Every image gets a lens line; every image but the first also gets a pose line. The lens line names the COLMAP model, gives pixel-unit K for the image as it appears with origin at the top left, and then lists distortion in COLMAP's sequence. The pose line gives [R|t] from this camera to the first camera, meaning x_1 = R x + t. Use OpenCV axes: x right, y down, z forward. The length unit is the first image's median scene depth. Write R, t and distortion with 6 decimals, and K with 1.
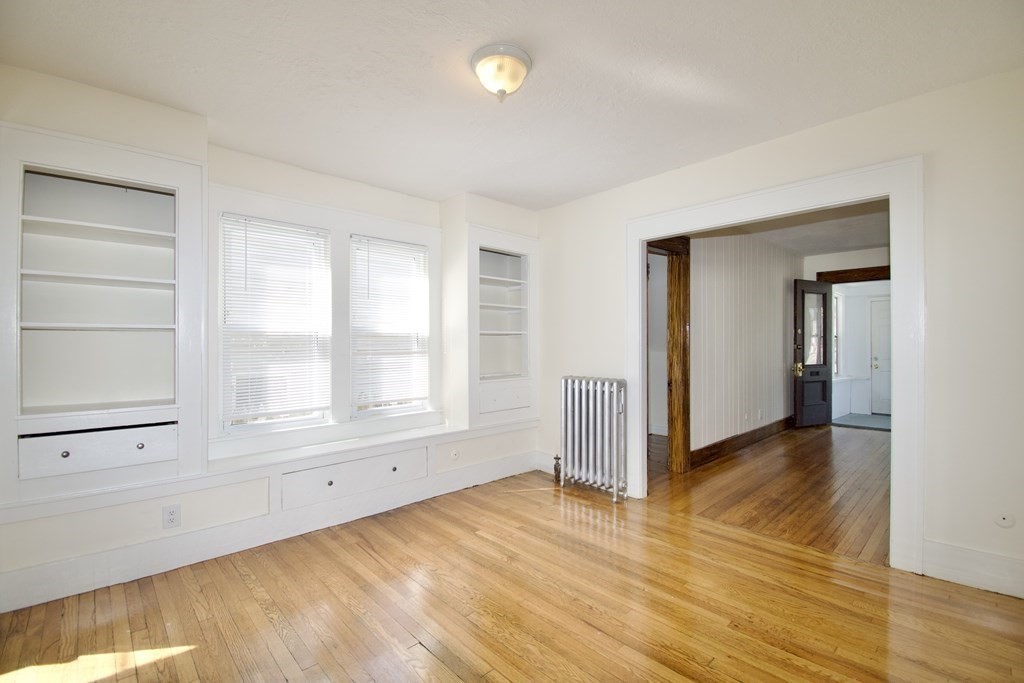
lens RADIAL K [[464.8, 0, 515.7], [0, 464.8, 338.5], [0, 0, 1]] dist [-0.003933, -0.014926]
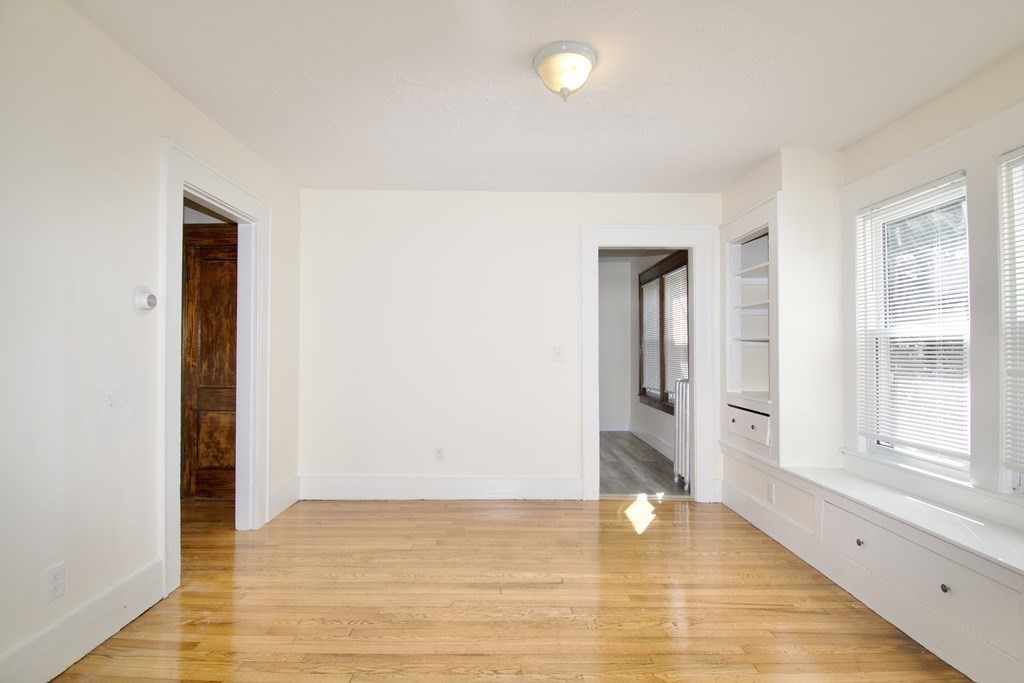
lens RADIAL K [[464.8, 0, 507.2], [0, 464.8, 339.4], [0, 0, 1]] dist [-0.003933, -0.014926]
pose [[-0.674237, -0.007667, -0.738475, 0.483272], [0.001601, 0.999929, -0.011843, -0.005809], [0.738514, -0.009167, -0.674176, 0.993554]]
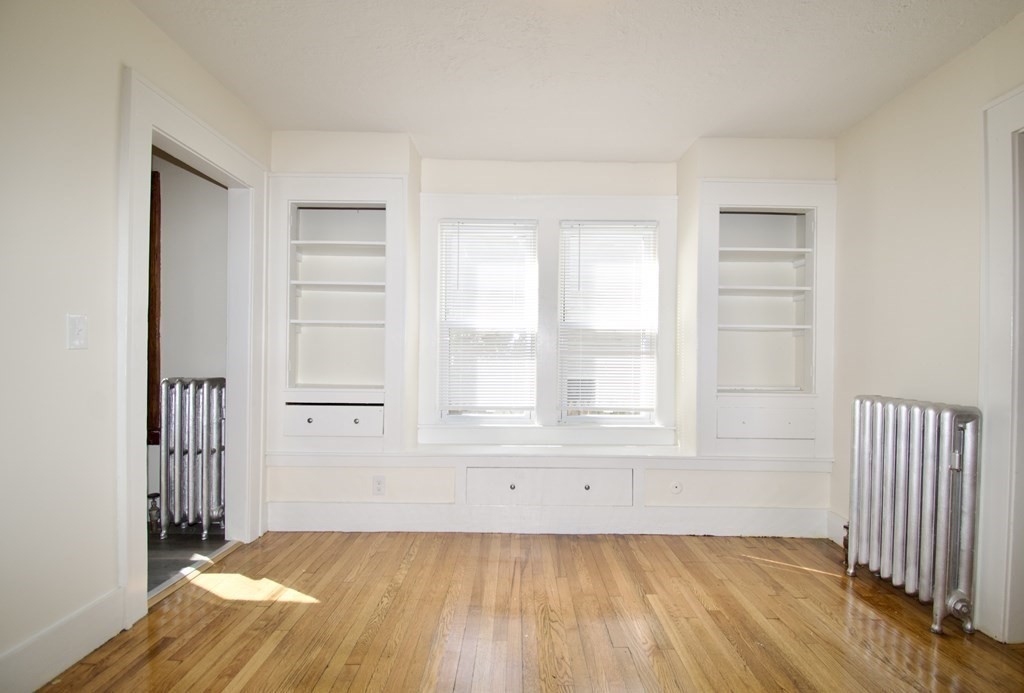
lens RADIAL K [[483.0, 0, 501.8], [0, 483.0, 349.6], [0, 0, 1]] dist [0.000388, -0.007107]
pose [[0.713655, 0.008518, -0.700446, 0.245205], [-0.008615, 0.999957, 0.003383, 0.027644], [0.700444, 0.003620, 0.713698, 0.261580]]
